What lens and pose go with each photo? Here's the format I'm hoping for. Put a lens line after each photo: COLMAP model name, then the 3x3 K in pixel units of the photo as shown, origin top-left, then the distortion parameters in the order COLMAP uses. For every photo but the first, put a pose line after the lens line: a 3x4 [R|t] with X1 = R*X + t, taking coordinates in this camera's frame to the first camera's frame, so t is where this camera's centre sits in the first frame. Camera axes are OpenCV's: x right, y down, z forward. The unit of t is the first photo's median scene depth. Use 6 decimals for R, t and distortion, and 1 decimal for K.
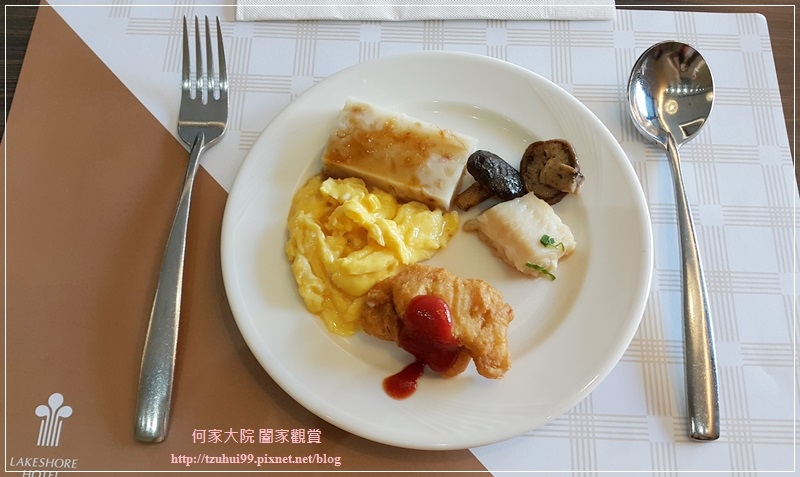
lens RADIAL K [[727.2, 0, 401.4], [0, 727.2, 239.7], [0, 0, 1]] dist [-0.106083, 0.000000]
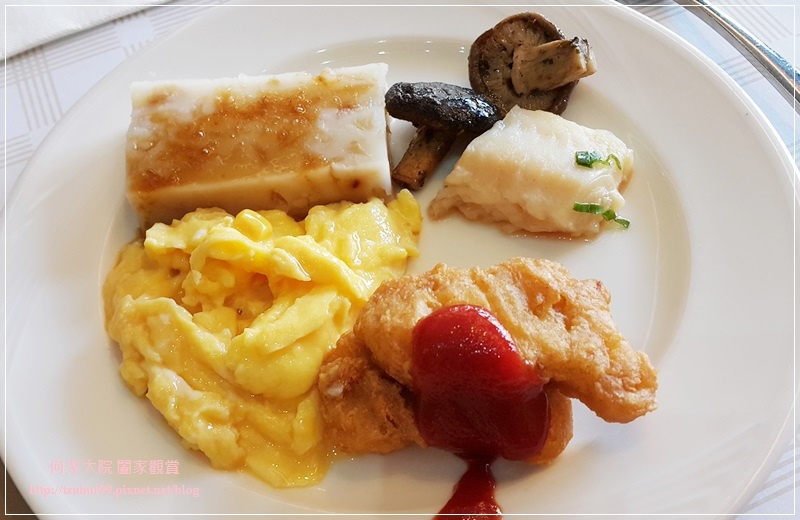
lens RADIAL K [[939.5, 0, 399.6], [0, 939.5, 260.1], [0, 0, 1]] dist [-0.007674, 0.000000]
pose [[0.902471, -0.393790, 0.174573, -0.072714], [0.420444, 0.893418, -0.158212, 0.119967], [-0.093664, 0.216180, 0.971850, 0.362534]]
